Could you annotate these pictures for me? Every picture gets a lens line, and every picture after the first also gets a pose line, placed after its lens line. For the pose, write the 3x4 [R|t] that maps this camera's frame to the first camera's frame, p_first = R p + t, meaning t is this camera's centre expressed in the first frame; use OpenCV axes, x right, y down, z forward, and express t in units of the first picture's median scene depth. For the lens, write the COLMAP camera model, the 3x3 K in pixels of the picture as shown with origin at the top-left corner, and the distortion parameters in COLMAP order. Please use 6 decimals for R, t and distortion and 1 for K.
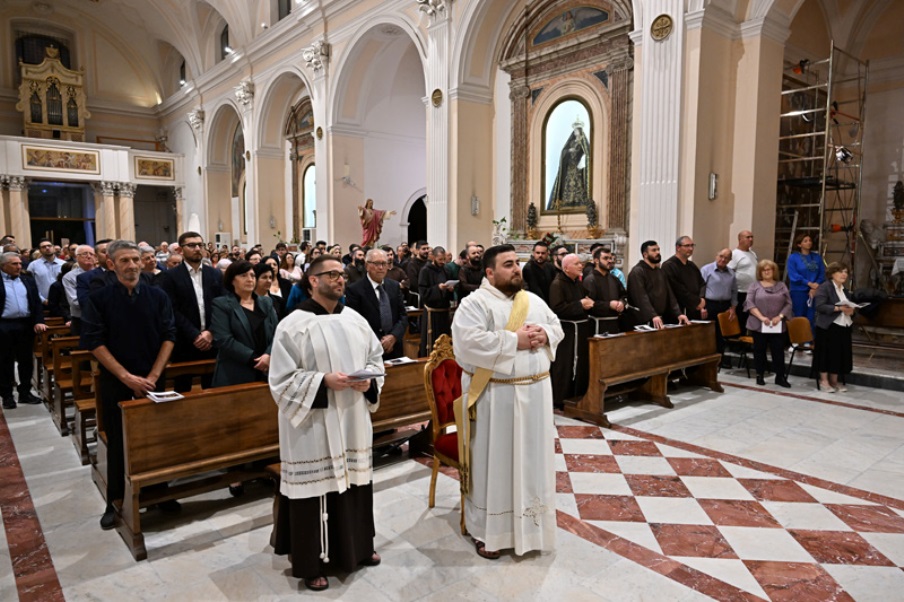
lens RADIAL K [[610.0, 0, 451.5], [0, 610.0, 301.0], [0, 0, 1]] dist [-0.001380, -0.000553]
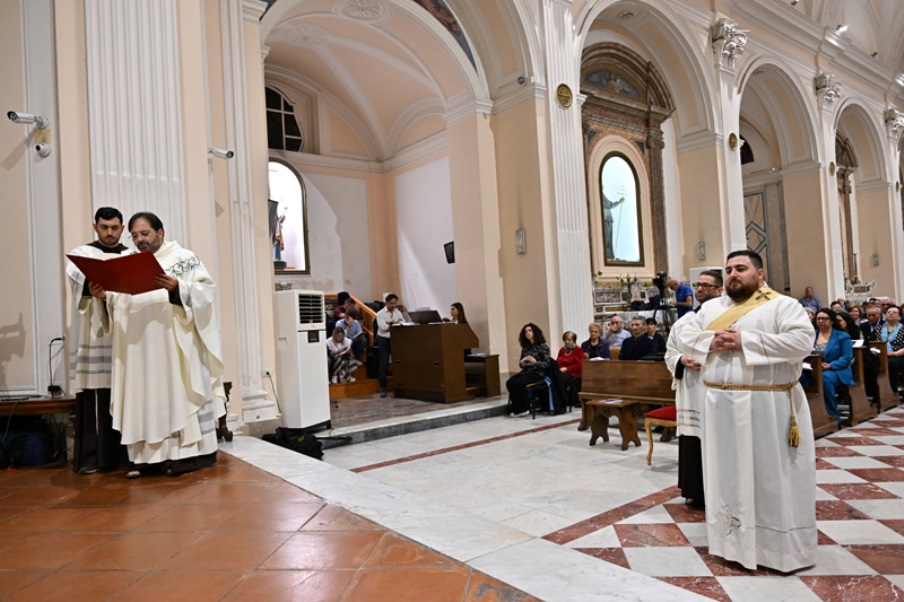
lens RADIAL K [[610.0, 0, 451.6], [0, 610.0, 301.9], [0, 0, 1]] dist [-0.001380, -0.000553]
pose [[-0.019029, -0.026340, -0.999472, 1.400112], [-0.033349, 0.999113, -0.025696, 0.026895], [0.999263, 0.032843, -0.019890, 0.466342]]
